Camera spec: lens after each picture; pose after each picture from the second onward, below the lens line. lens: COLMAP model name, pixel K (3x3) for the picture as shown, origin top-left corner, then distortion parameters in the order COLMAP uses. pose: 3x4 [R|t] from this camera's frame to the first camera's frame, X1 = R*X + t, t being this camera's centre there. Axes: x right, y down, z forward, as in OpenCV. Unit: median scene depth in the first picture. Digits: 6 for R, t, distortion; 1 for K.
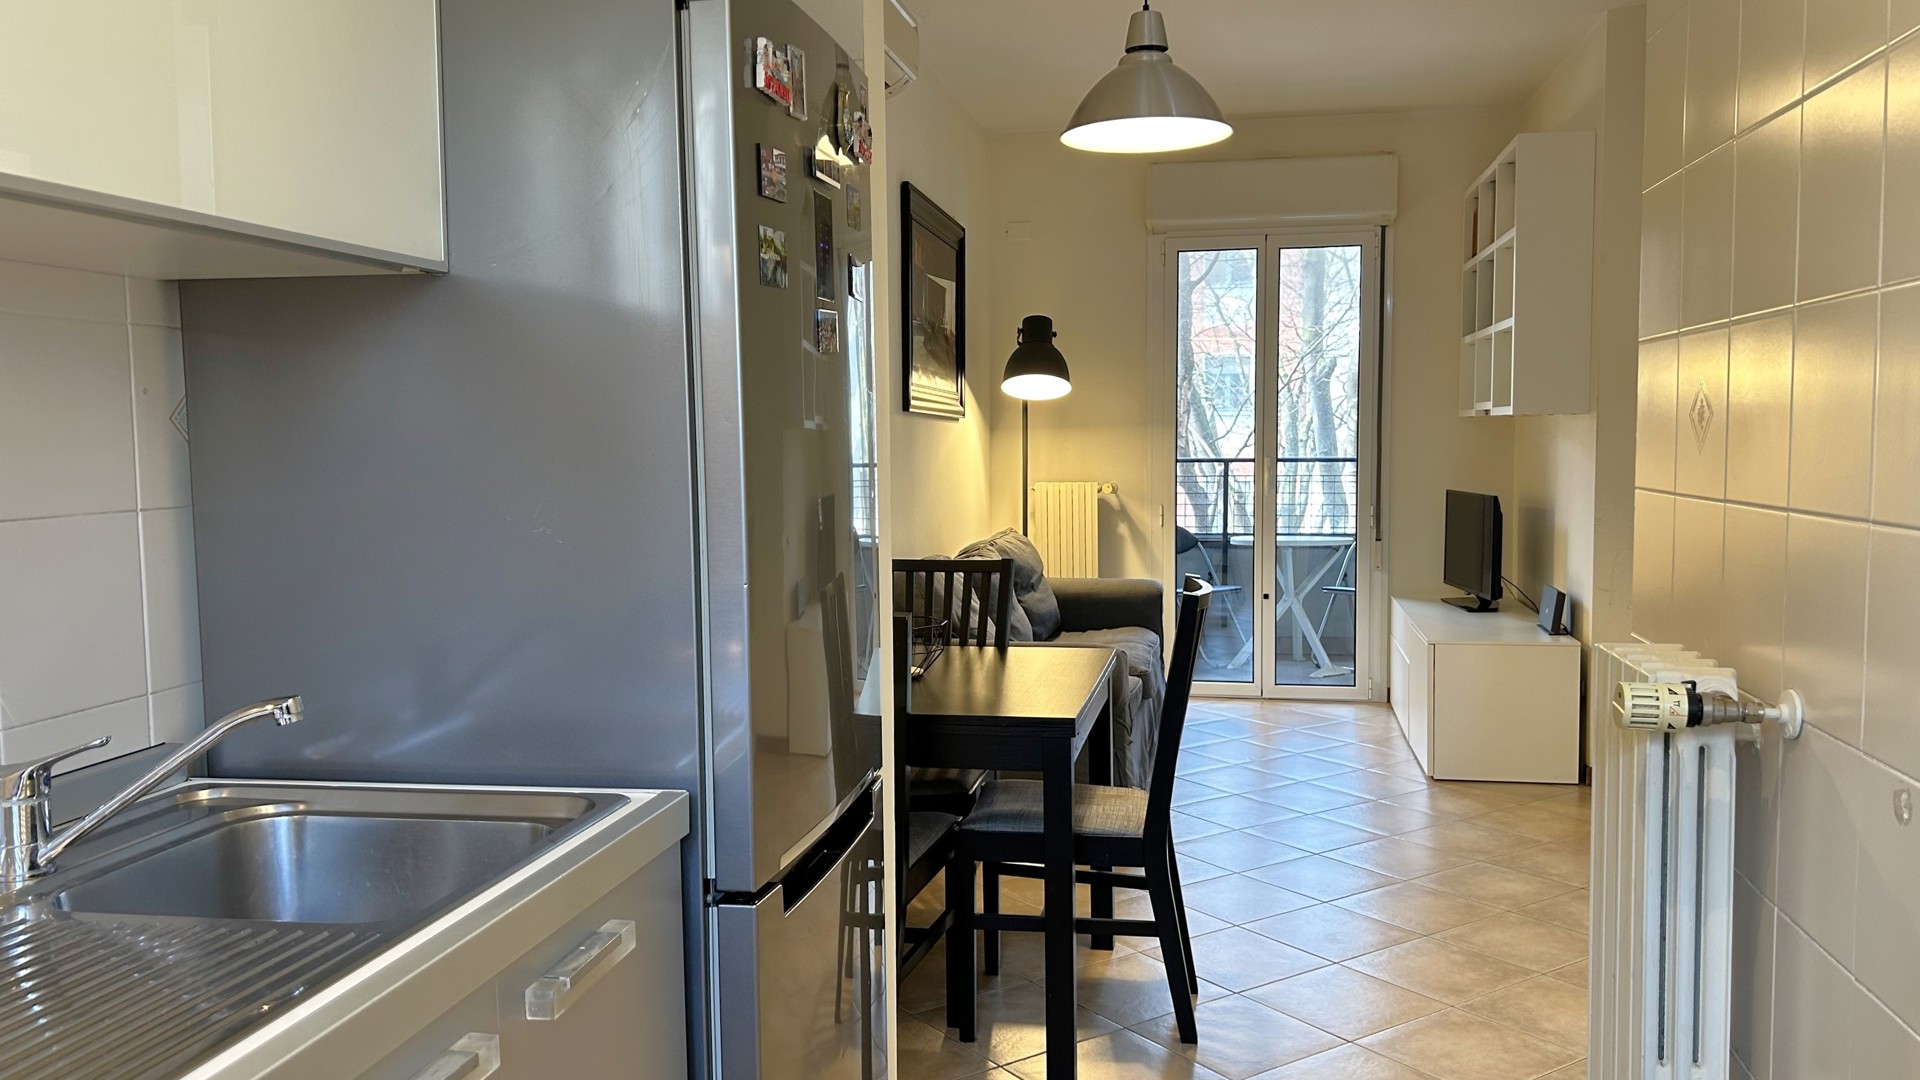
lens RADIAL K [[1501.0, 0, 961.3], [0, 1501.0, 550.5], [0, 0, 1]] dist [0.015131, -0.004607]
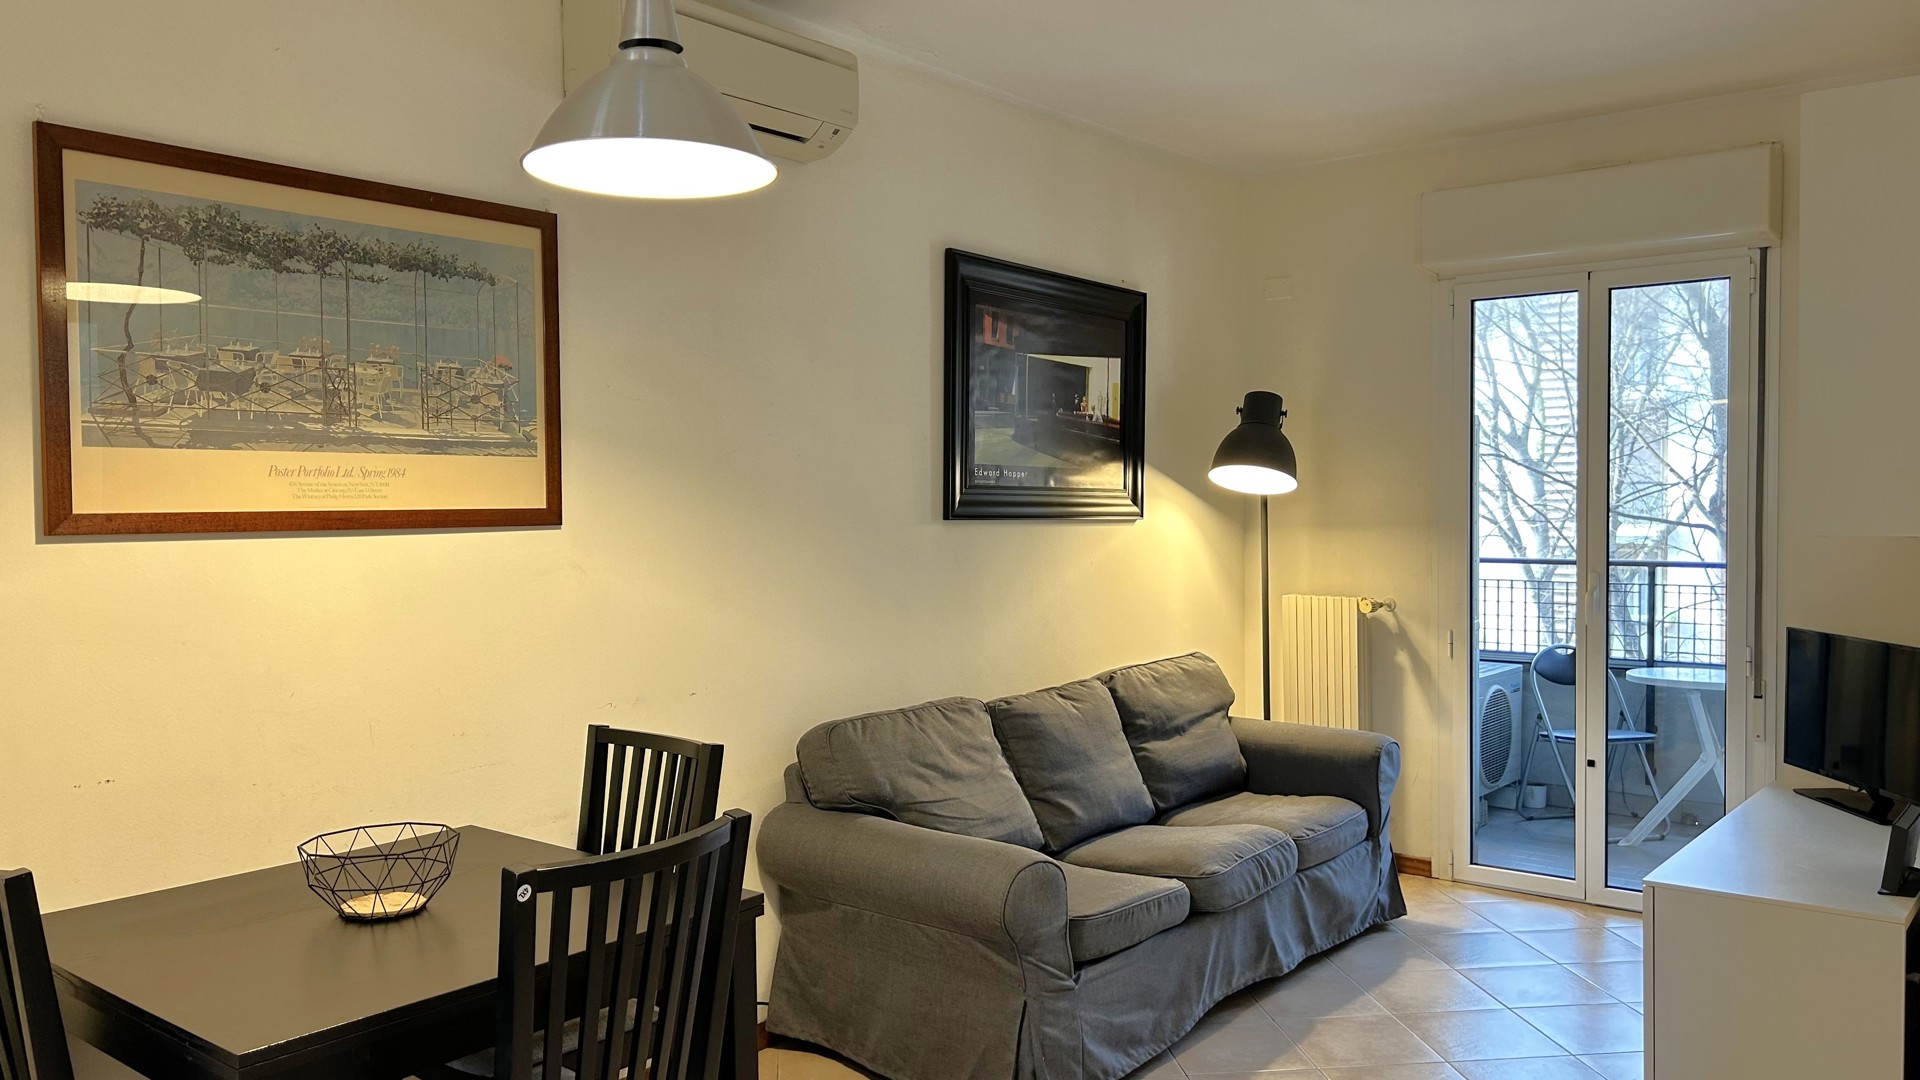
lens RADIAL K [[1430.0, 0, 960.1], [0, 1430.0, 530.4], [0, 0, 1]] dist [0.093229, -0.257887]
pose [[0.874326, 0.014527, -0.485121, 0.278645], [-0.038704, 0.998455, -0.039857, -0.043248], [0.483793, 0.053625, 0.873538, 0.243031]]
